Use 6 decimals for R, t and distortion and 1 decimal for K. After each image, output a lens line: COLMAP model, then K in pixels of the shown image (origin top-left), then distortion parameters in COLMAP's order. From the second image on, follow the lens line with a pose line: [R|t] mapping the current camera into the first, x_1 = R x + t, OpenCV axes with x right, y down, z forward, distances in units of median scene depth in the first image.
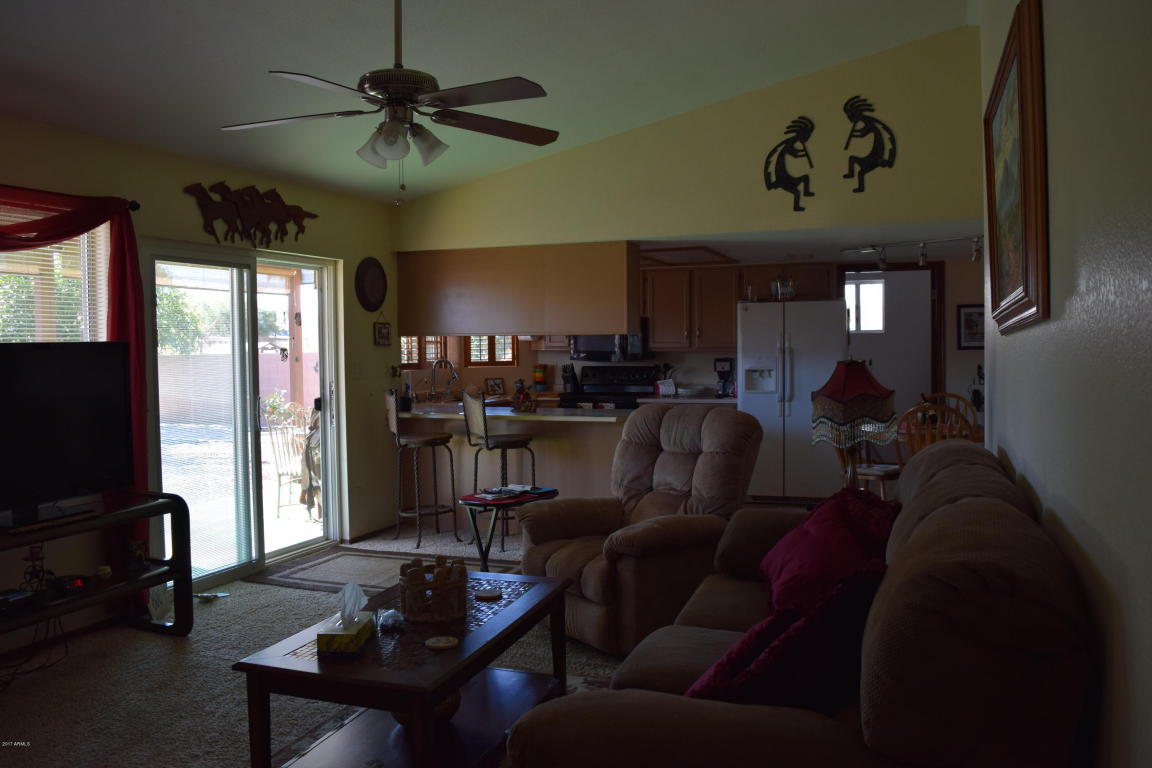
lens RADIAL K [[904.3, 0, 569.3], [0, 904.3, 387.5], [0, 0, 1]] dist [-0.096154, 0.022652]
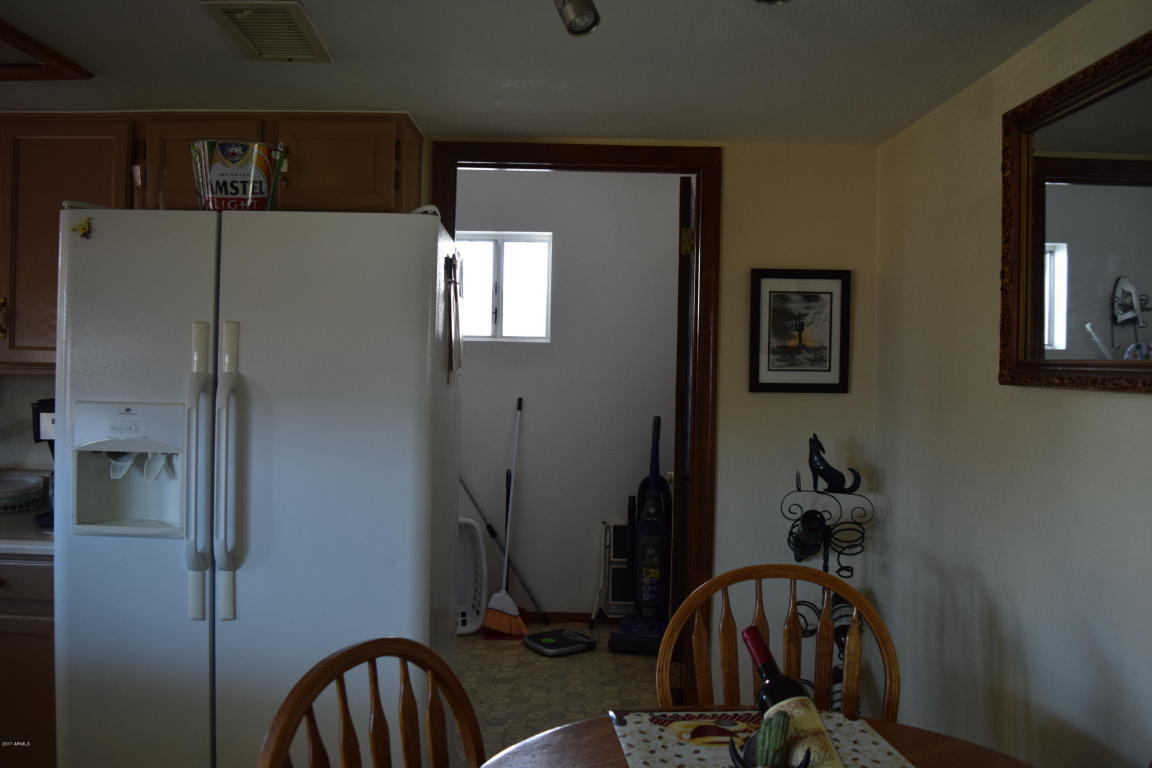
lens RADIAL K [[904.3, 0, 573.6], [0, 904.3, 381.7], [0, 0, 1]] dist [-0.096154, 0.022652]
pose [[0.928667, 0.026112, 0.369994, 0.228616], [-0.018462, 0.999537, -0.024203, -0.035811], [-0.370455, 0.015646, 0.928719, 0.671590]]
